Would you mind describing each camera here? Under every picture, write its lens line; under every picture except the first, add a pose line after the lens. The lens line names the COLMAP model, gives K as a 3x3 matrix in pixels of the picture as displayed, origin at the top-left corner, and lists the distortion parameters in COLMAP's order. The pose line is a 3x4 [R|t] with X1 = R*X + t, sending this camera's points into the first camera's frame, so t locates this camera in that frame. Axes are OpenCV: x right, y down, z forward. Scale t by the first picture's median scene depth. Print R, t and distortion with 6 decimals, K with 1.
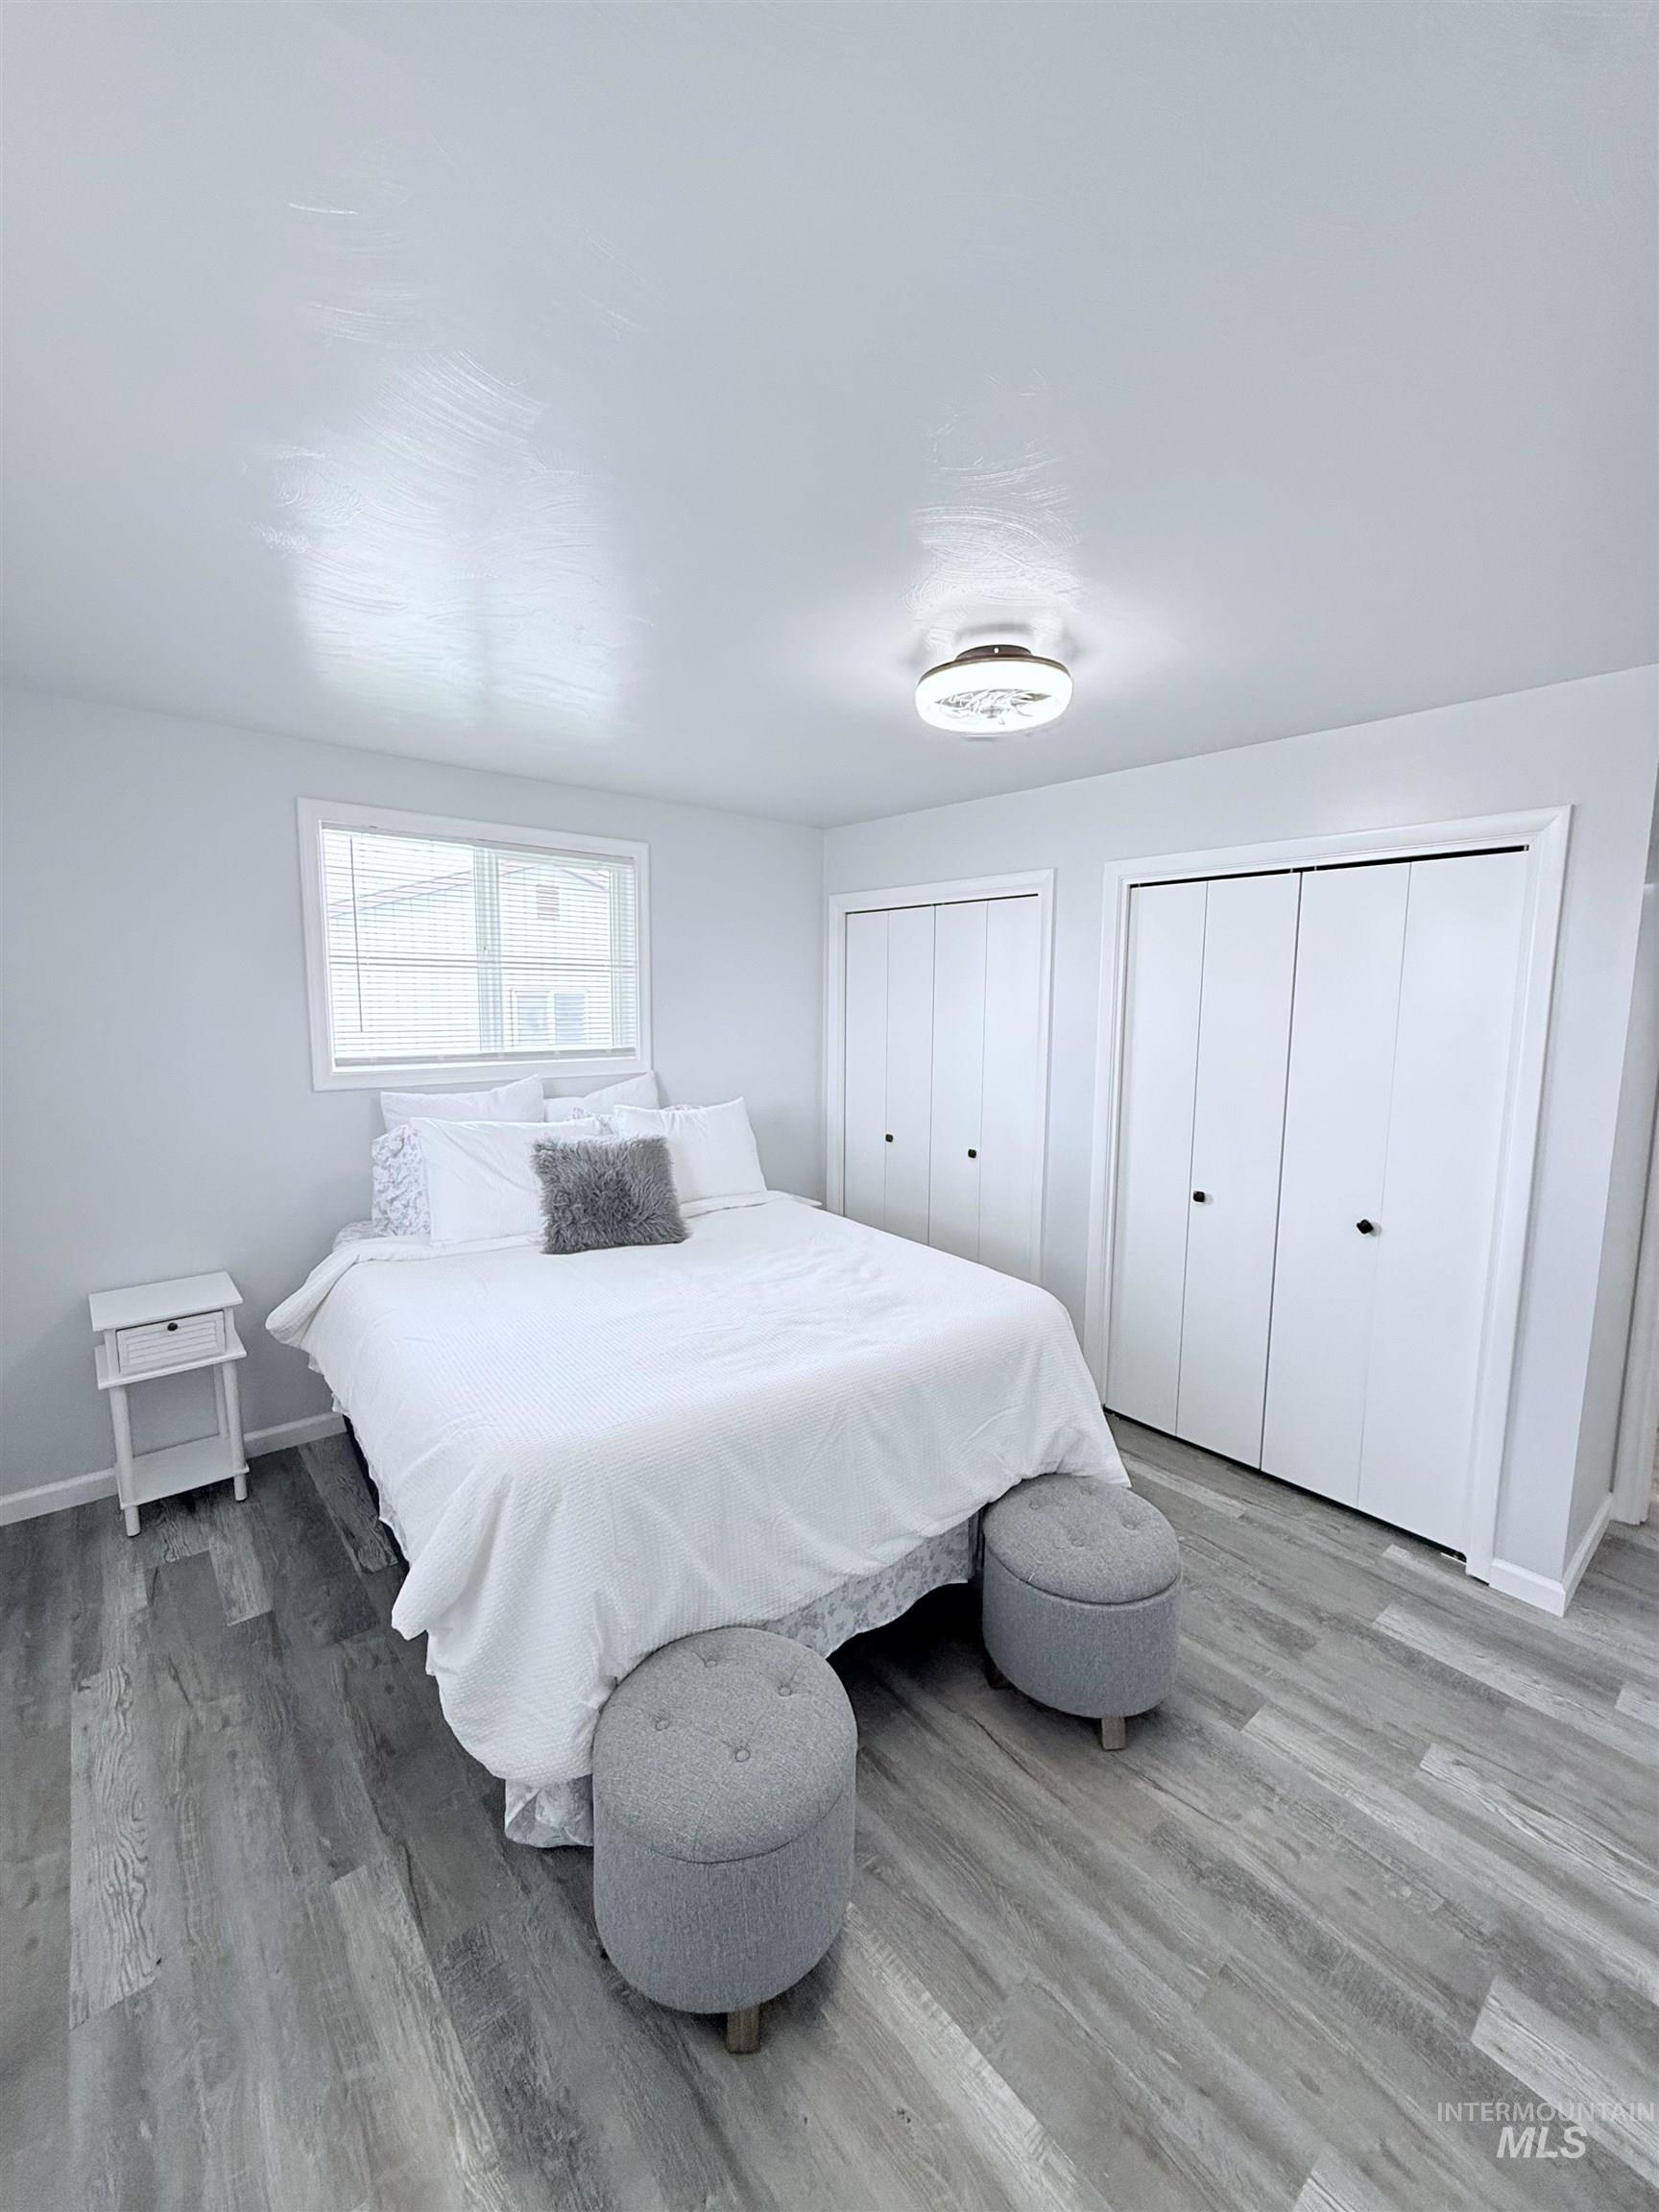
lens RADIAL K [[893.4, 0, 840.8], [0, 893.4, 1097.0], [0, 0, 1]] dist [-0.000989, 0.002100]
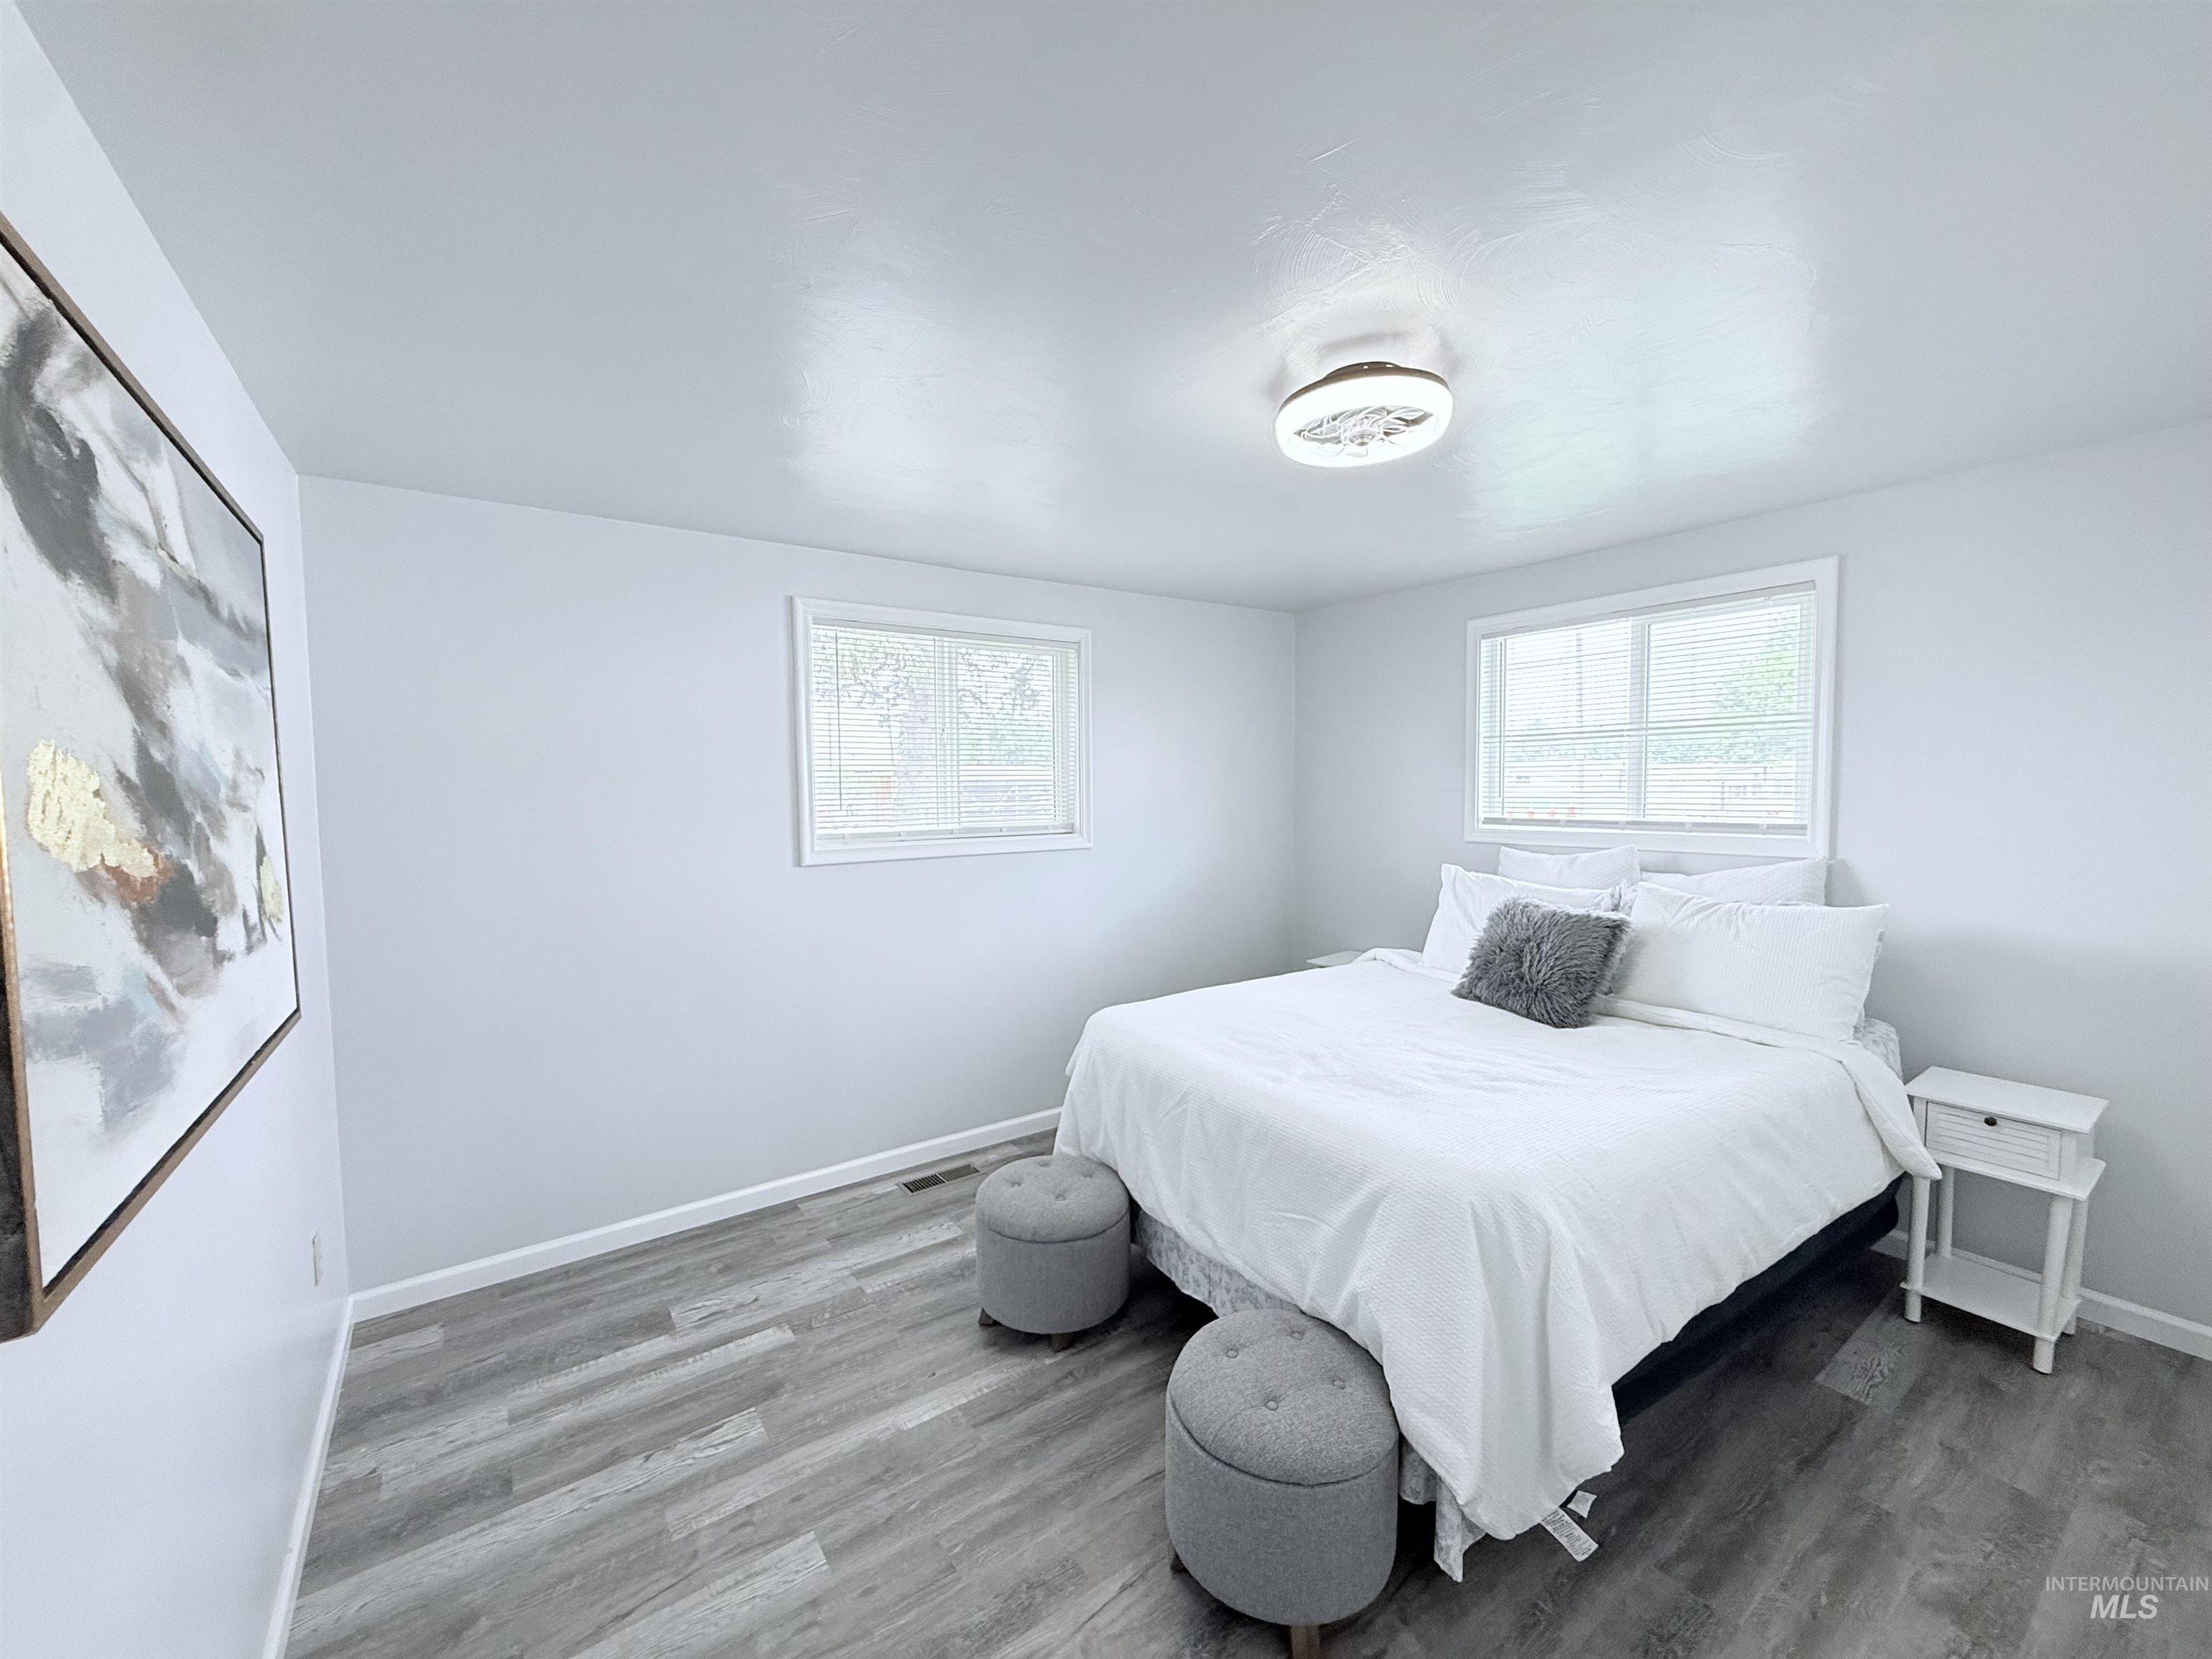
lens RADIAL K [[883.2, 0, 1101.9], [0, 883.2, 826.2], [0, 0, 1]] dist [-0.000523, -0.000085]
pose [[-0.097663, 0.043089, -0.994286, 1.334057], [-0.096068, 0.993989, 0.052512, -0.079963], [0.990572, 0.100647, -0.092936, 1.045809]]
